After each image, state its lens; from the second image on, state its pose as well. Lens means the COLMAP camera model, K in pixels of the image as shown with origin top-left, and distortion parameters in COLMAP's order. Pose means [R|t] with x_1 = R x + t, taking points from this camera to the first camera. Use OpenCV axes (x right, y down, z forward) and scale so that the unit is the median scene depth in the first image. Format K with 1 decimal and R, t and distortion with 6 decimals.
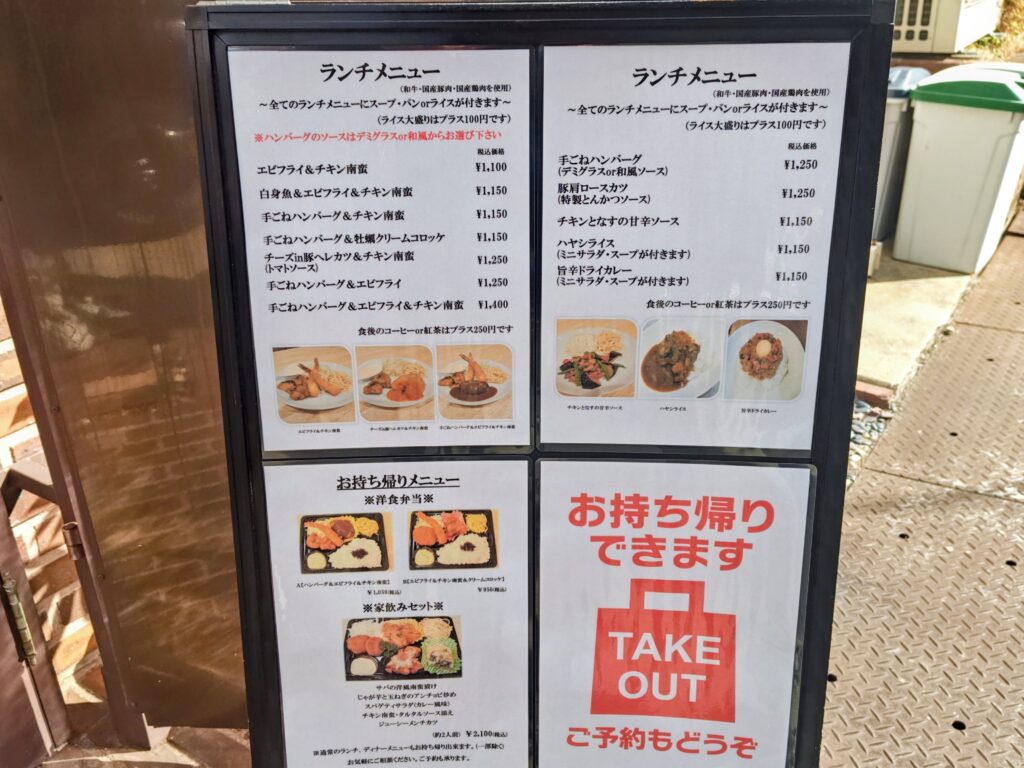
lens RADIAL K [[946.2, 0, 512.0], [0, 946.2, 384.0], [0, 0, 1]] dist [0.011900, 0.017109]
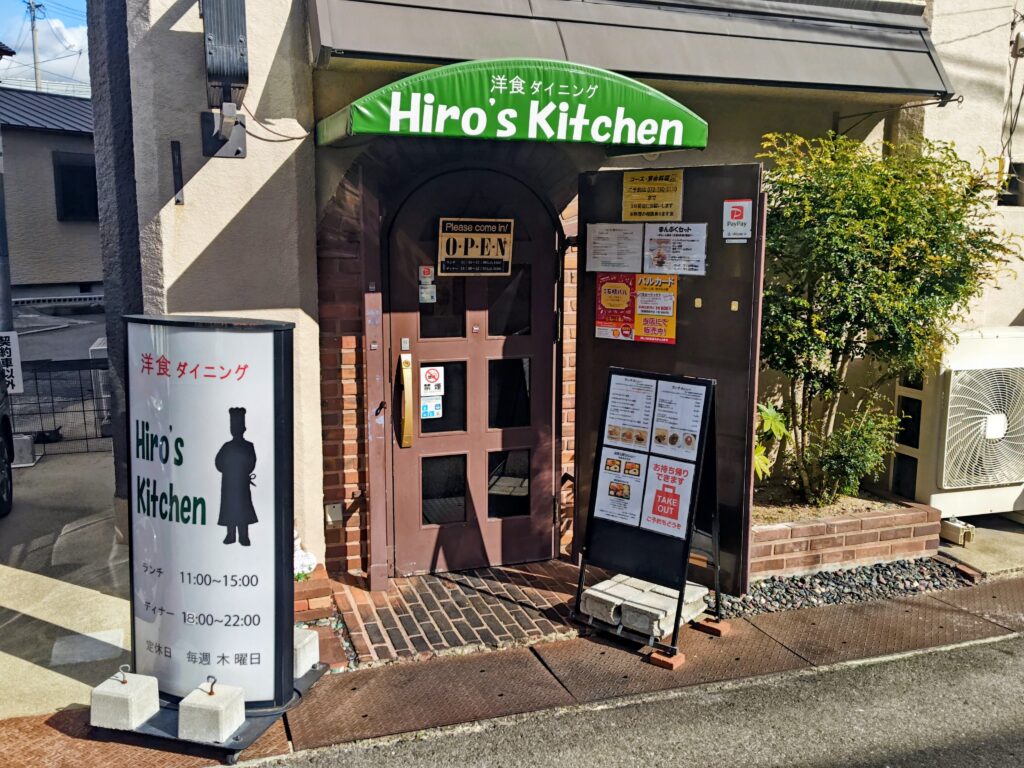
lens RADIAL K [[946.2, 0, 512.0], [0, 946.2, 384.0], [0, 0, 1]] dist [0.011900, 0.017109]
pose [[0.802959, 0.128669, -0.581980, 2.338939], [-0.283661, 0.941249, -0.183268, 0.858485], [0.524207, 0.312242, 0.792283, -3.537297]]
